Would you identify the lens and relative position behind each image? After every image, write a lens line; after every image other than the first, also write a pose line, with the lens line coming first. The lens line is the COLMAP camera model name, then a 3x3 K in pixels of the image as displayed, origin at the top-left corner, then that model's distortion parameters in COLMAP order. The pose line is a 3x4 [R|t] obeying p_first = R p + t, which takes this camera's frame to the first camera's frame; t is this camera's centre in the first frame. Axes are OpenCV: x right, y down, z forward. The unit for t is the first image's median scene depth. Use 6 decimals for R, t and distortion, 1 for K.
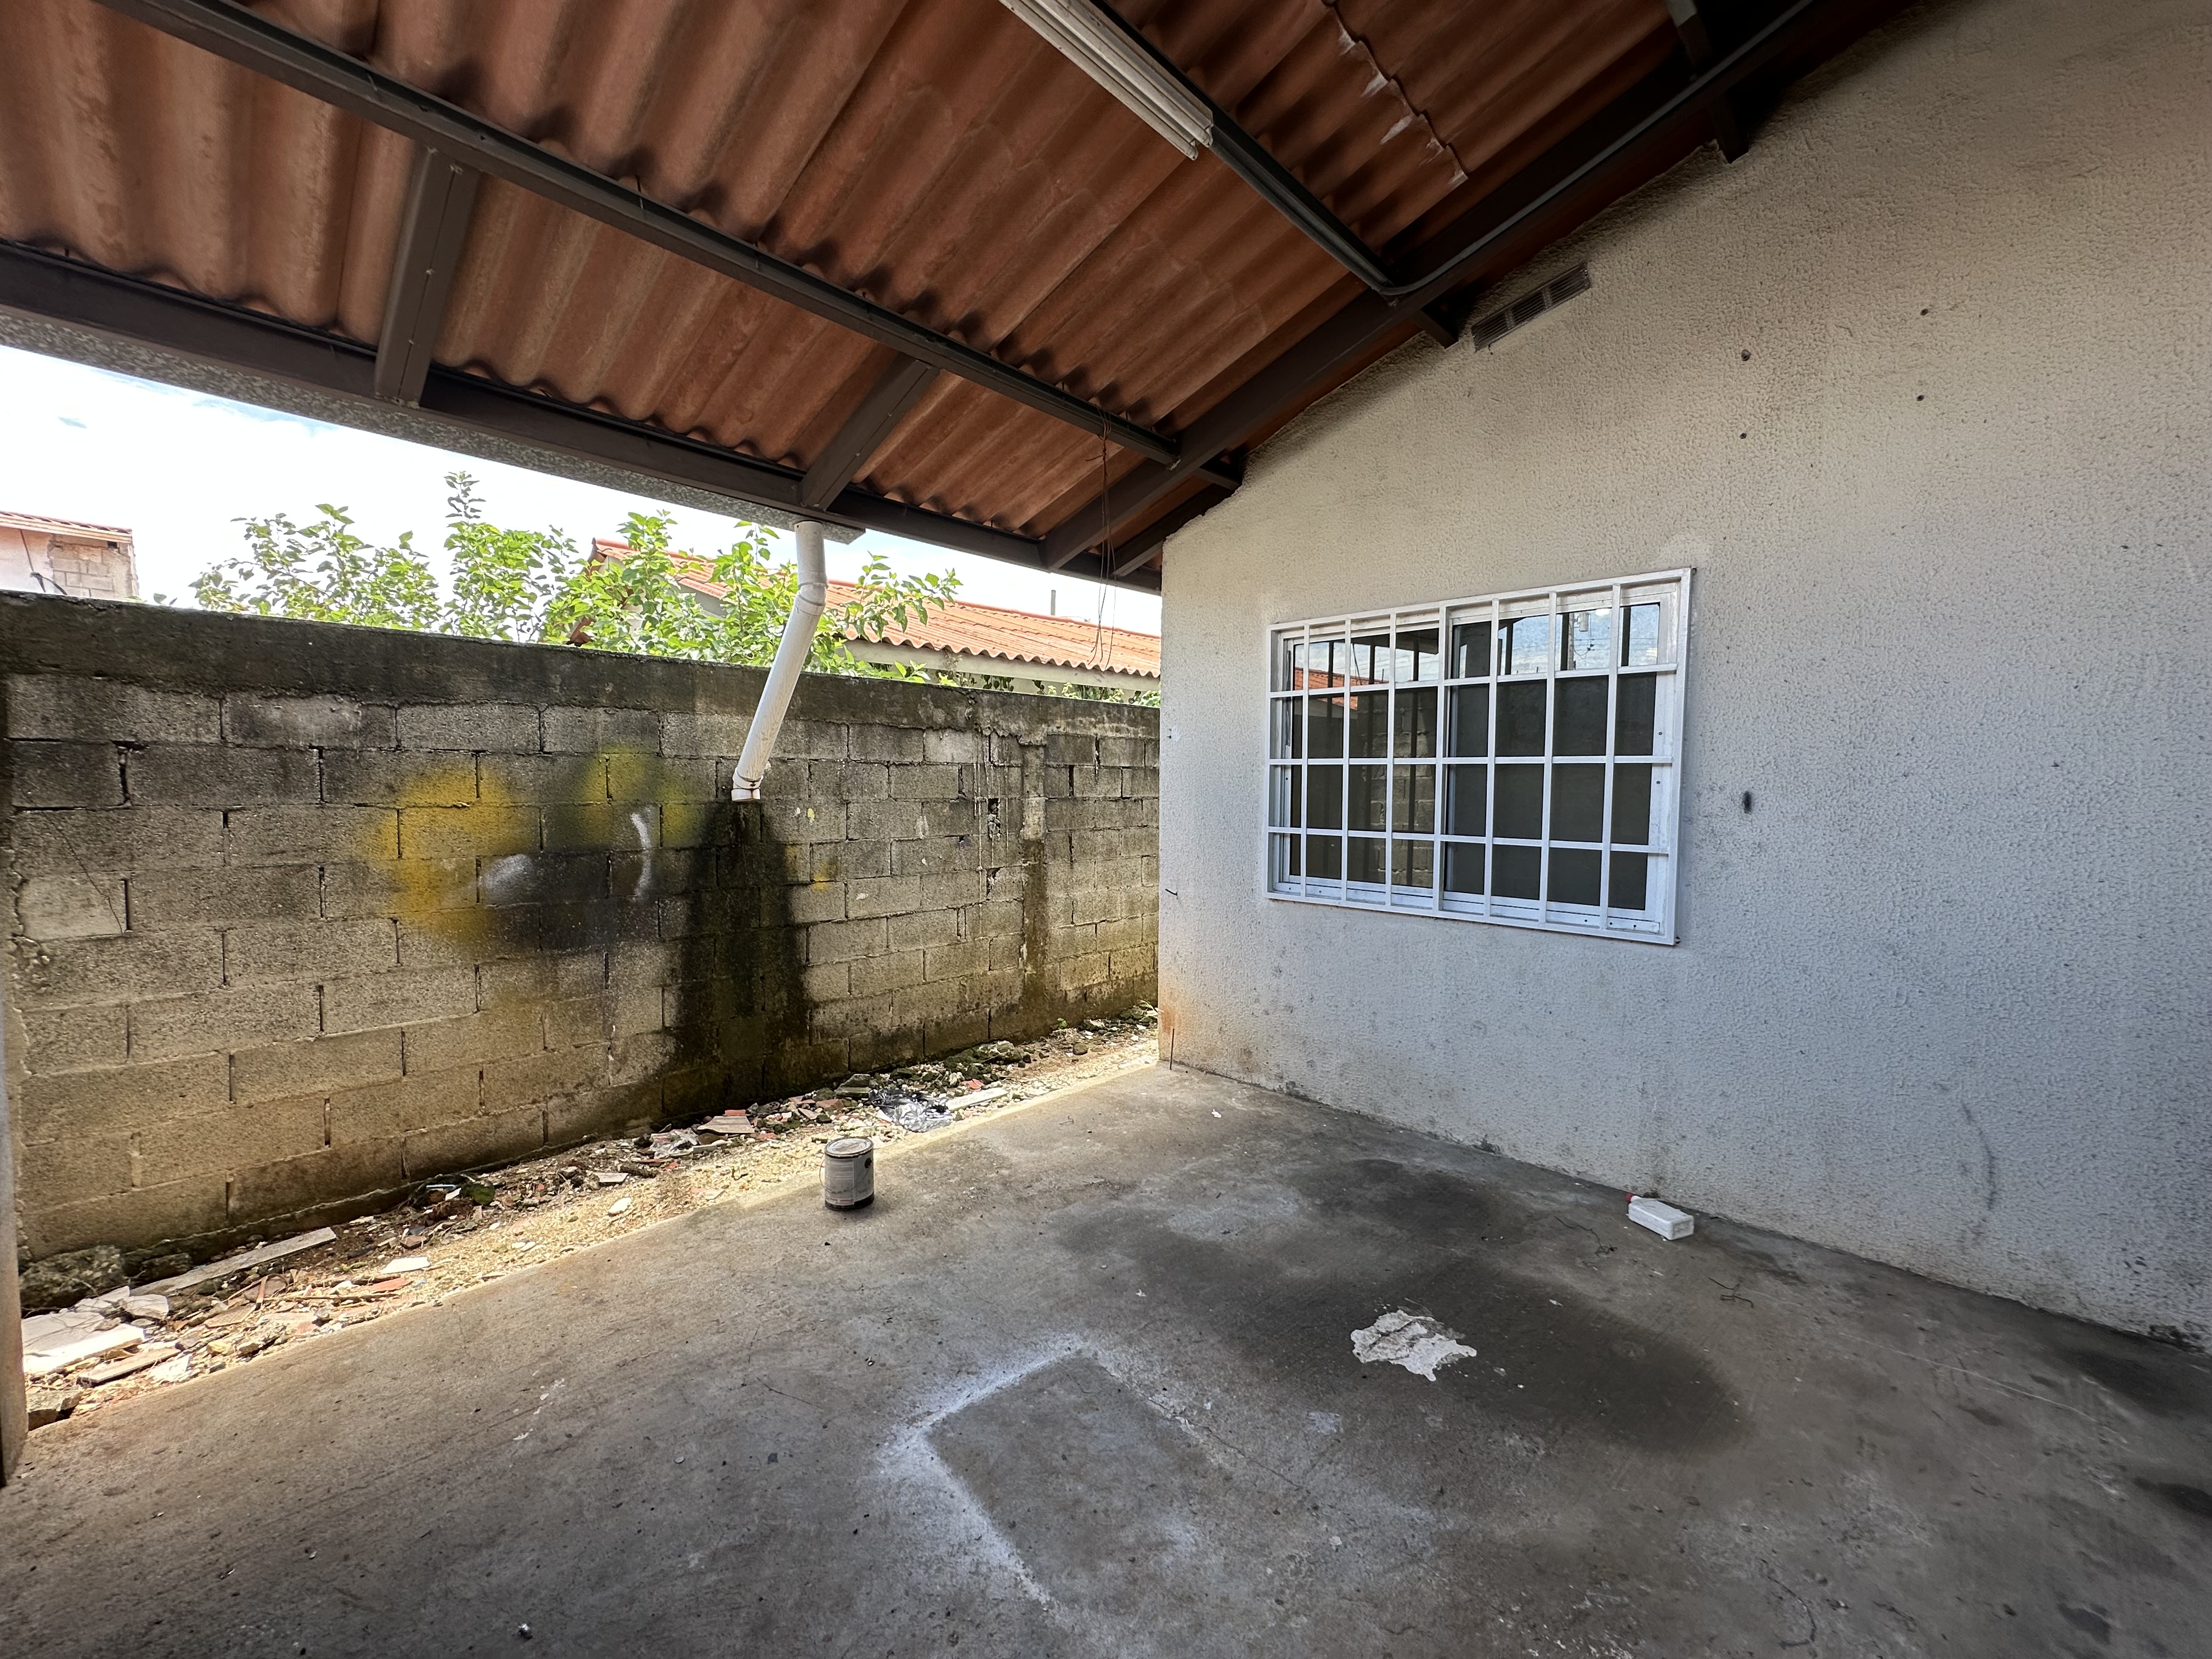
lens RADIAL K [[887.9, 0, 1106.0], [0, 887.9, 829.5], [0, 0, 1]] dist [-0.003854, 0.000790]
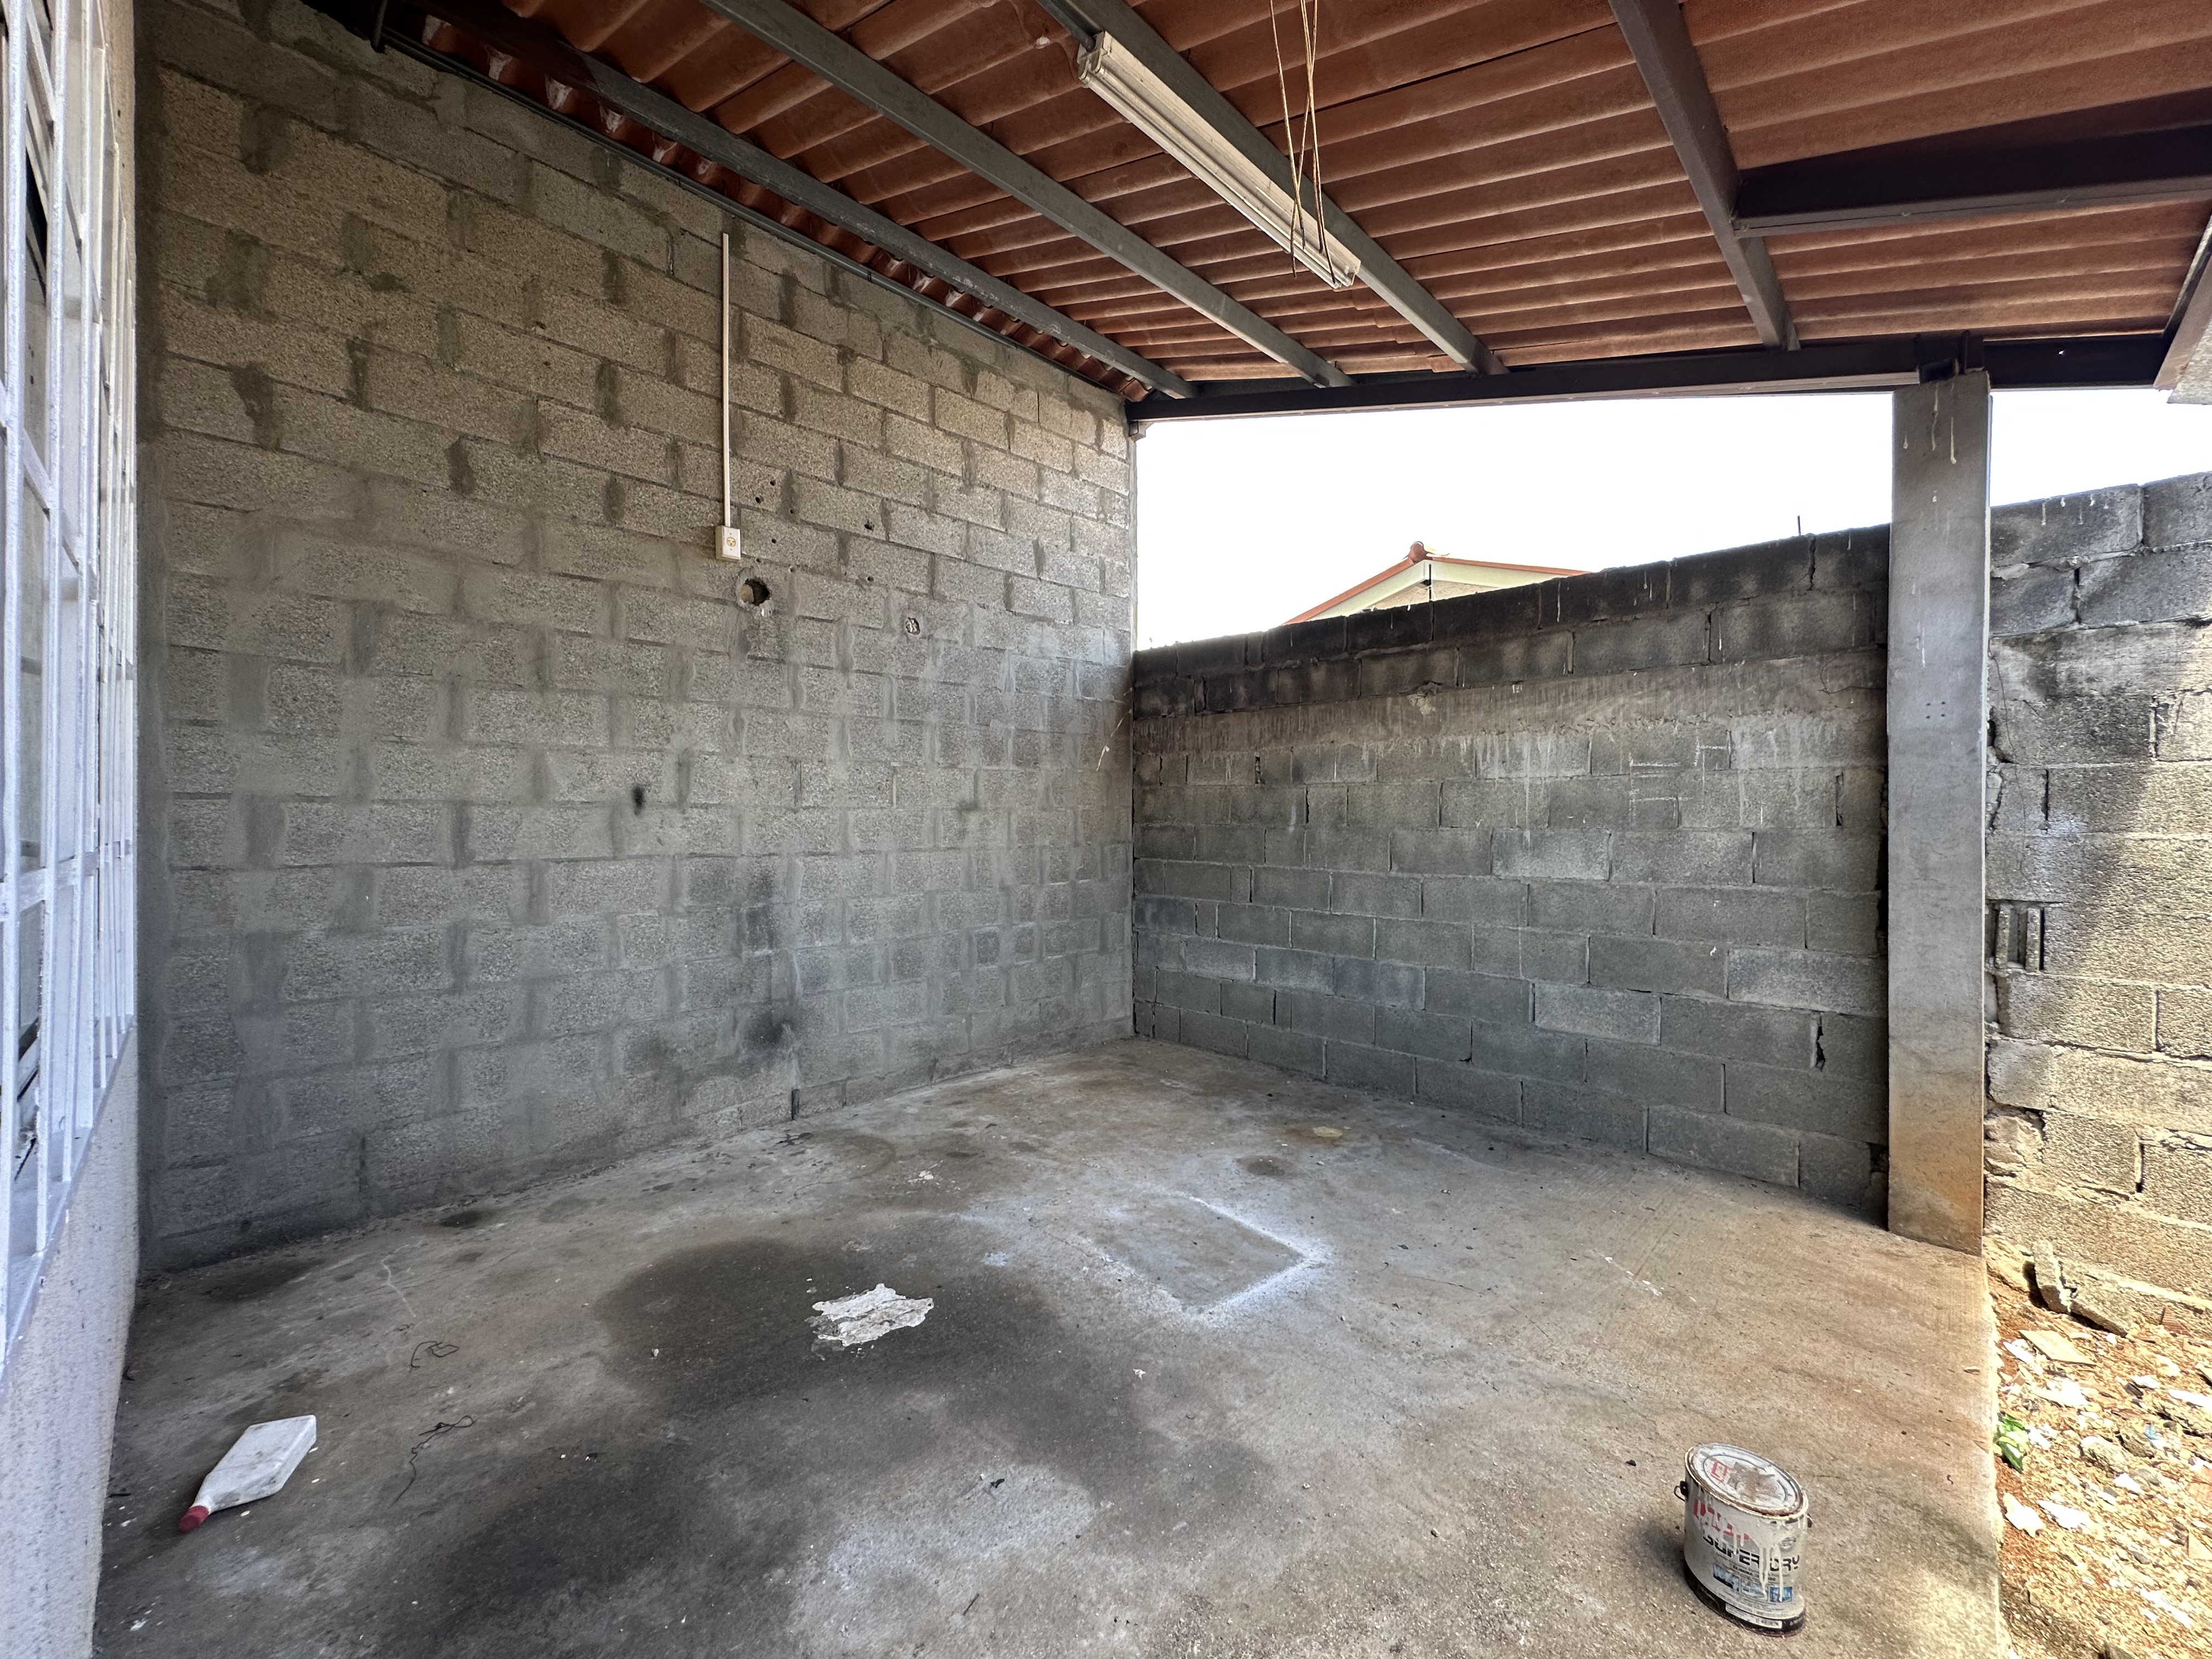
lens RADIAL K [[887.9, 0, 1106.0], [0, 887.9, 829.5], [0, 0, 1]] dist [-0.003854, 0.000790]
pose [[-0.999962, -0.008310, 0.002754, 0.080936], [-0.008090, 0.997373, 0.071988, -0.037384], [-0.003345, 0.071963, -0.997402, 1.984949]]
